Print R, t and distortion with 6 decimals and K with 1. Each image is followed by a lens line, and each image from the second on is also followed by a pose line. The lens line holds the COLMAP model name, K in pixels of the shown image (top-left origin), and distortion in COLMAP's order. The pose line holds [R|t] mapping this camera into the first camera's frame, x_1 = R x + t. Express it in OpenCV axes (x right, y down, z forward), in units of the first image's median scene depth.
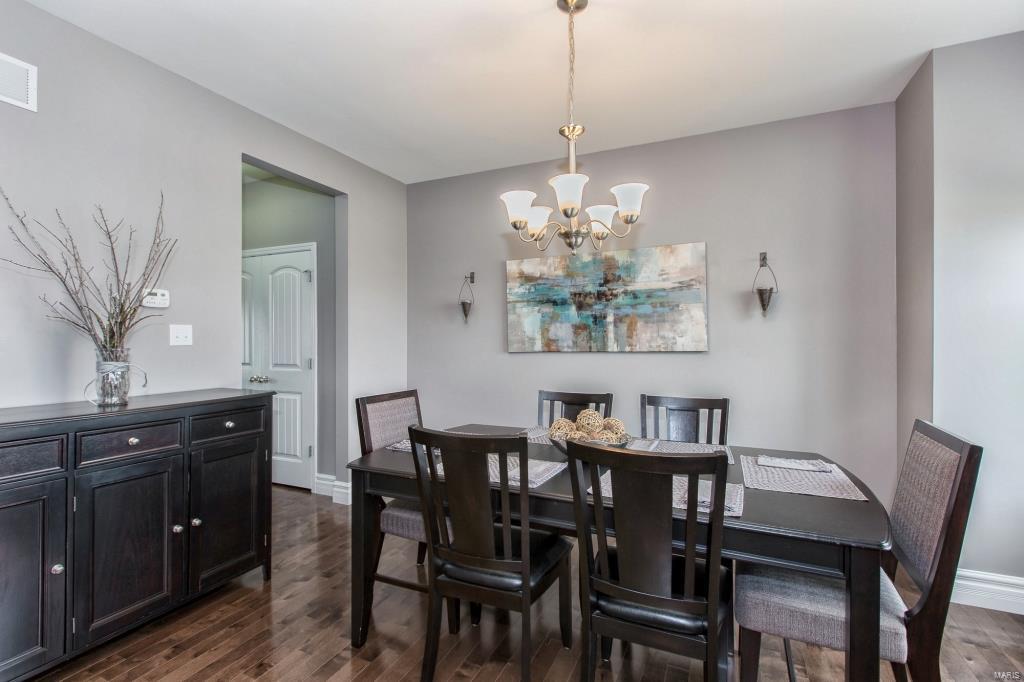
lens RADIAL K [[469.4, 0, 513.7], [0, 469.4, 340.8], [0, 0, 1]] dist [0.014149, -0.002267]
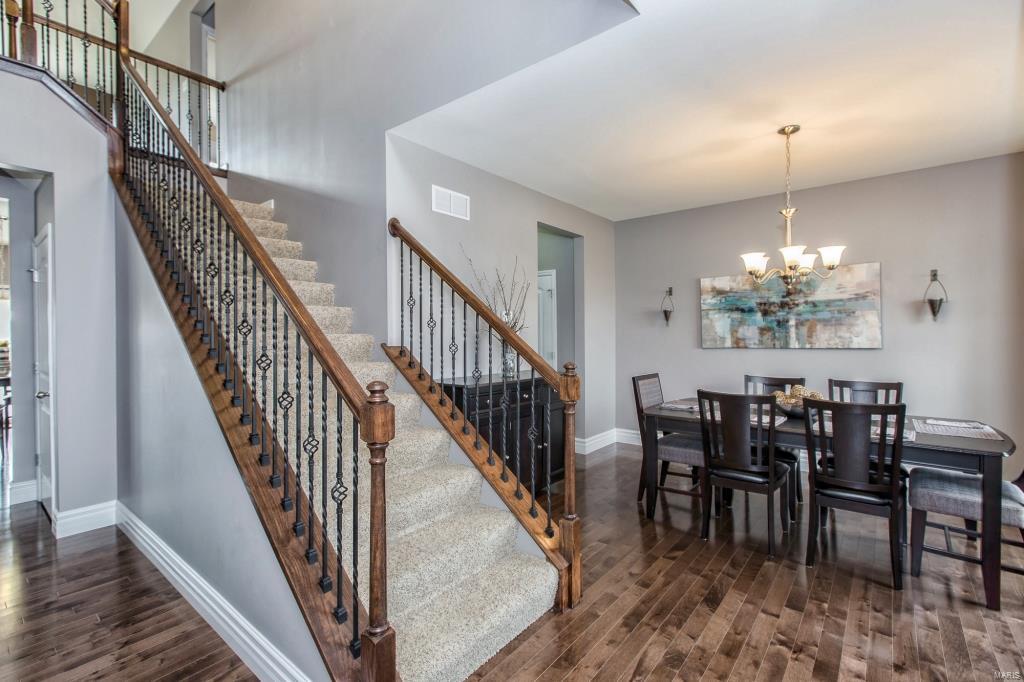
lens RADIAL K [[469.4, 0, 511.4], [0, 469.4, 339.2], [0, 0, 1]] dist [0.014149, -0.002267]
pose [[0.969366, -0.000446, -0.245619, -0.228742], [0.003590, 0.999917, 0.012354, -0.020637], [0.245593, -0.012857, 0.969288, -0.456491]]
